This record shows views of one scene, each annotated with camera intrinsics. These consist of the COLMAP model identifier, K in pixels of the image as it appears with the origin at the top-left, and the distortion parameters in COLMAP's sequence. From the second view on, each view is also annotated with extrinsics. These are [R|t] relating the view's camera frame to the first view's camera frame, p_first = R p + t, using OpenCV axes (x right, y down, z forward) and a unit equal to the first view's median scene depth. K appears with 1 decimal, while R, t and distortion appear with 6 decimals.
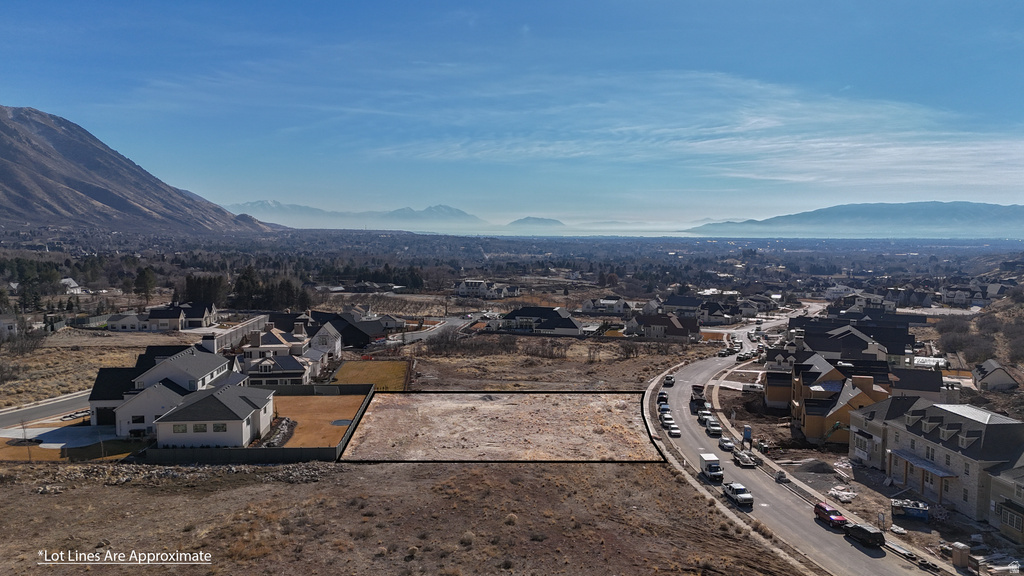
lens RADIAL K [[739.5, 0, 515.1], [0, 739.5, 310.9], [0, 0, 1]] dist [0.084542, -0.086143]
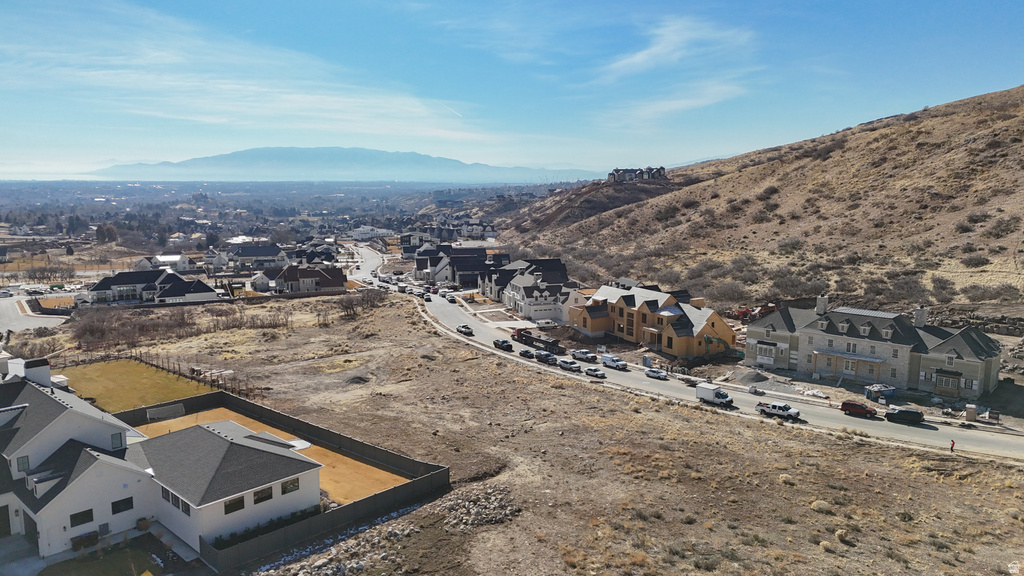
lens RADIAL K [[744.5, 0, 512.0], [0, 744.5, 288.0], [0, 0, 1]] dist [0.082116, -0.075627]
pose [[0.745257, -0.107279, 0.658091, -0.462146], [0.078180, 0.994223, 0.073538, -0.033826], [-0.662178, -0.003355, 0.749339, 0.266027]]
